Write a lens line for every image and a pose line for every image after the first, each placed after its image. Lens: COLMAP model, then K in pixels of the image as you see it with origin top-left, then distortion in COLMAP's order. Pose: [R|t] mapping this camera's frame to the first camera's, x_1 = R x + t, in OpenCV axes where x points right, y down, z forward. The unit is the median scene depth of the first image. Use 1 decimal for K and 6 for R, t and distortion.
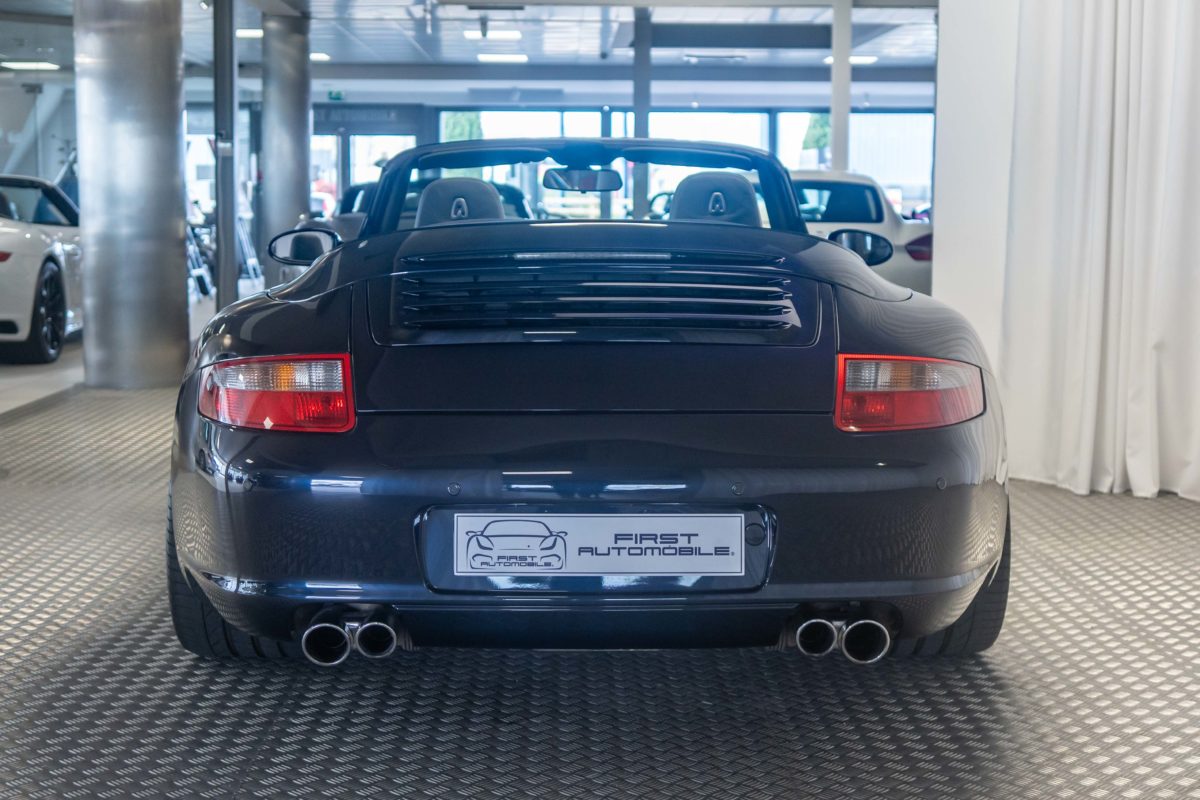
lens RADIAL K [[1662.4, 0, 600.0], [0, 1662.4, 400.0], [0, 0, 1]] dist [-0.129386, 0.004098]
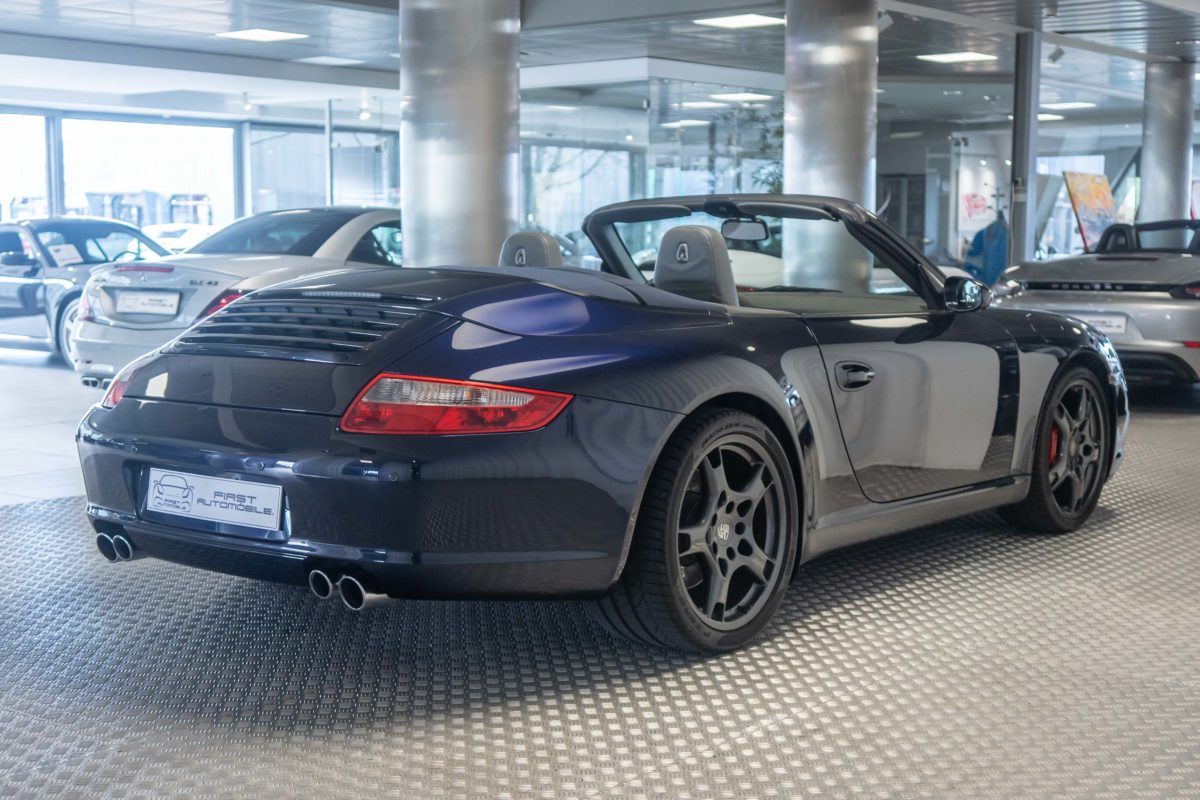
lens RADIAL K [[1662.4, 0, 600.0], [0, 1662.4, 400.0], [0, 0, 1]] dist [-0.129386, 0.004098]
pose [[0.782800, 0.057753, -0.619587, 1.112587], [-0.072109, 0.997395, 0.001865, -0.022157], [0.618081, 0.043218, 0.784925, 0.101691]]
